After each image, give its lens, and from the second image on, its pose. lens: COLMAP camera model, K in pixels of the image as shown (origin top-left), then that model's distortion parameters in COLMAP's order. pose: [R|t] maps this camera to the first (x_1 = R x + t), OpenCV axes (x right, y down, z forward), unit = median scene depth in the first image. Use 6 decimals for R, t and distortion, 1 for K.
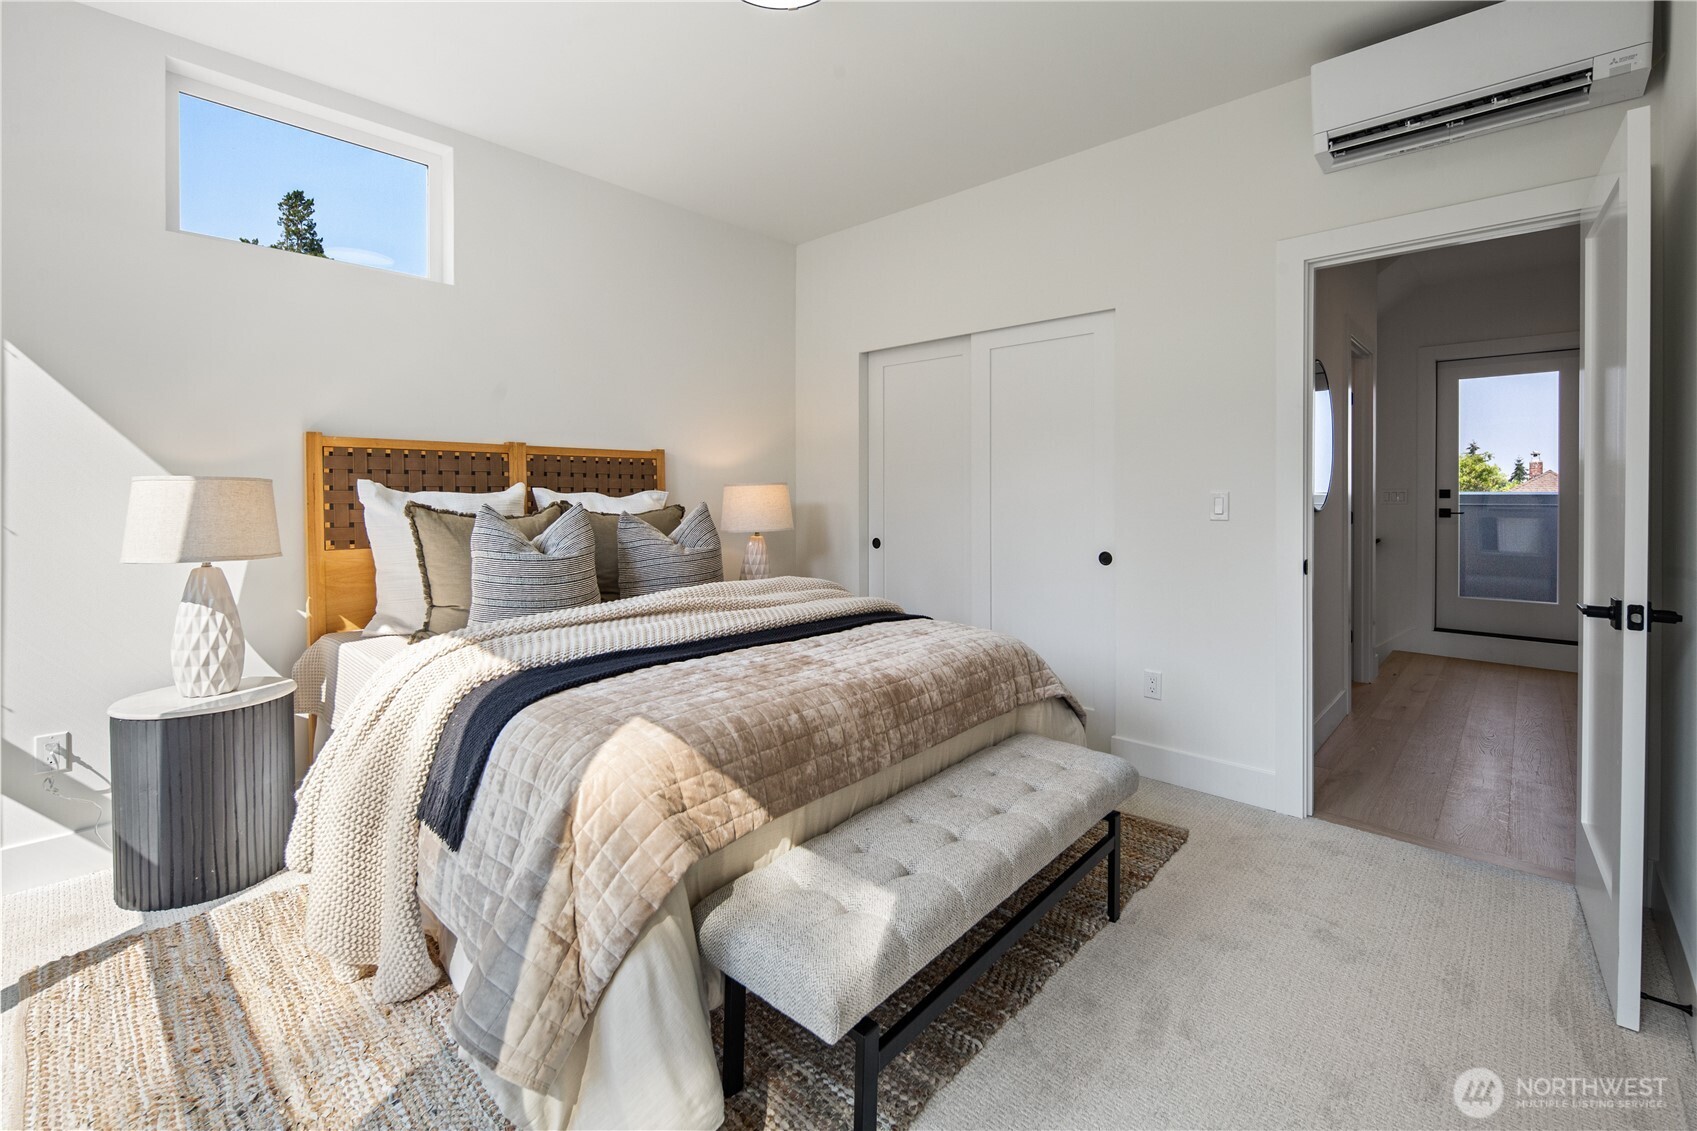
lens RADIAL K [[748.5, 0, 858.2], [0, 748.5, 497.7], [0, 0, 1]] dist [-0.000942, -0.000105]
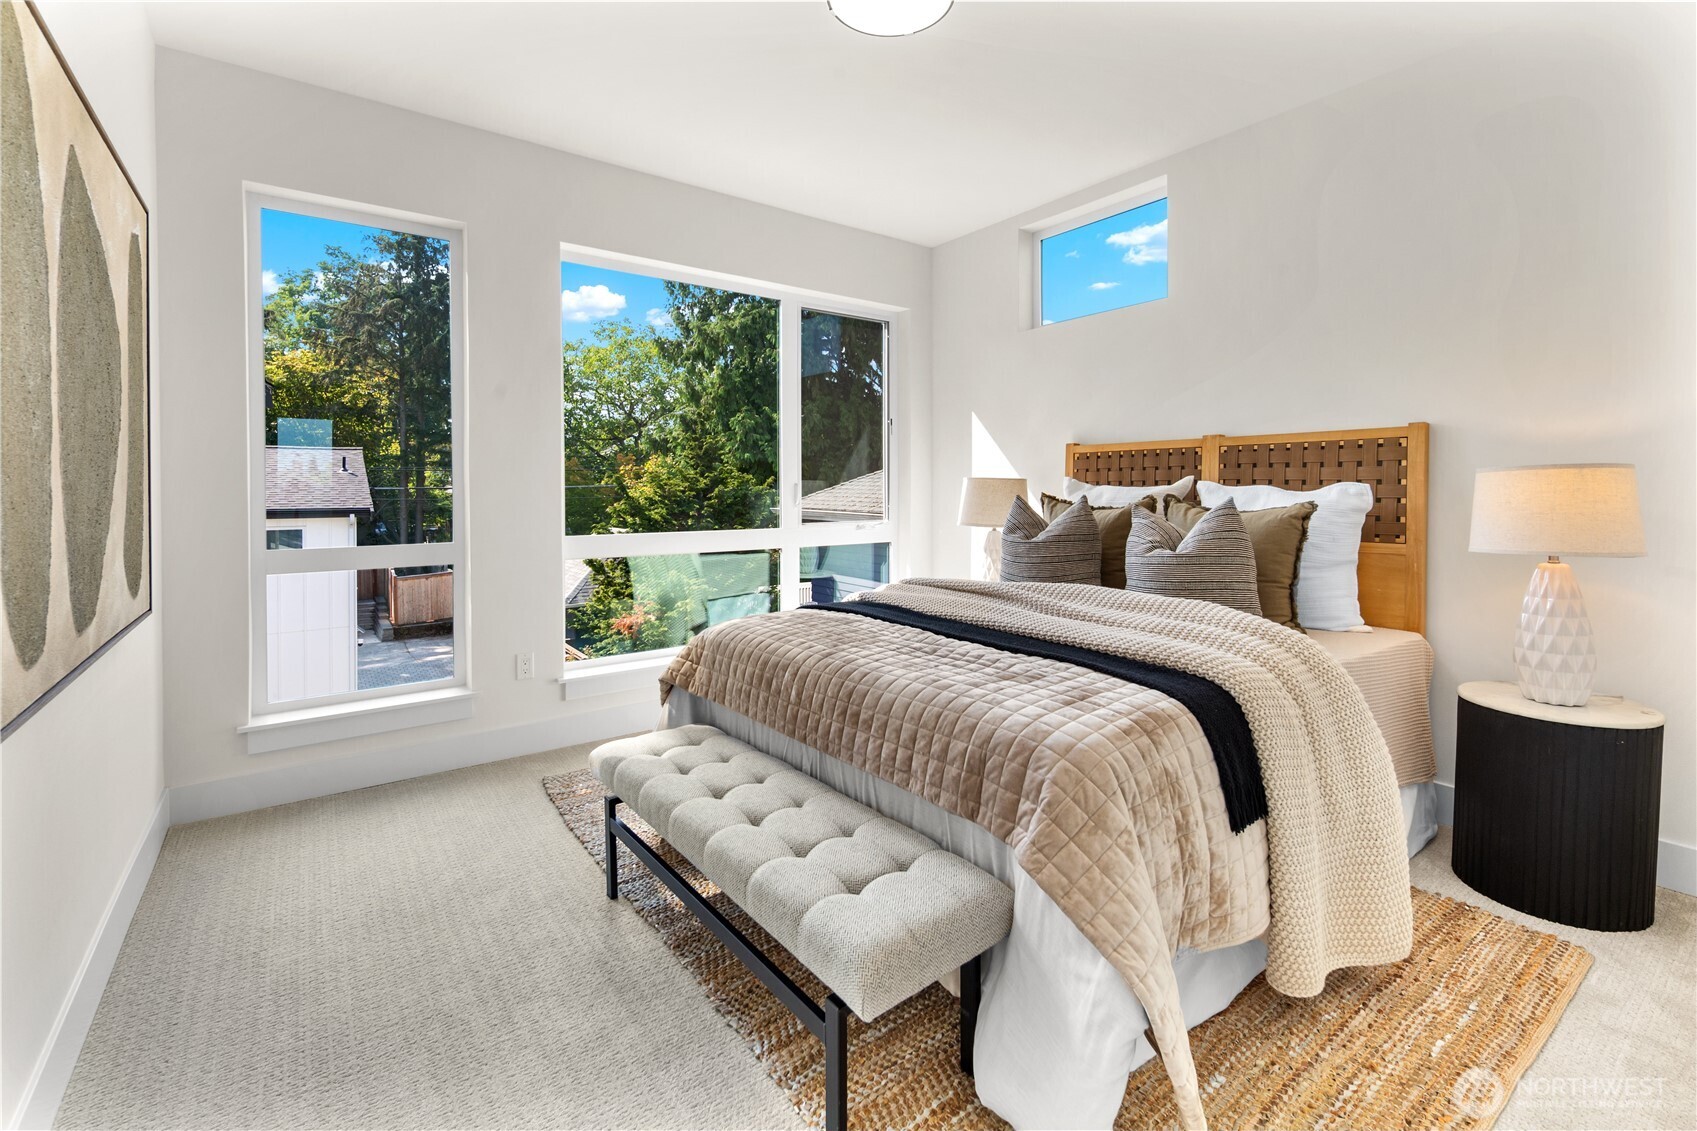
lens RADIAL K [[748.5, 0, 858.2], [0, 748.5, 497.7], [0, 0, 1]] dist [-0.000942, -0.000105]
pose [[-0.194835, 0.015940, -0.980706, 0.580162], [-0.000376, 0.999867, 0.016326, -0.006151], [0.980836, 0.003550, -0.194803, 0.690270]]
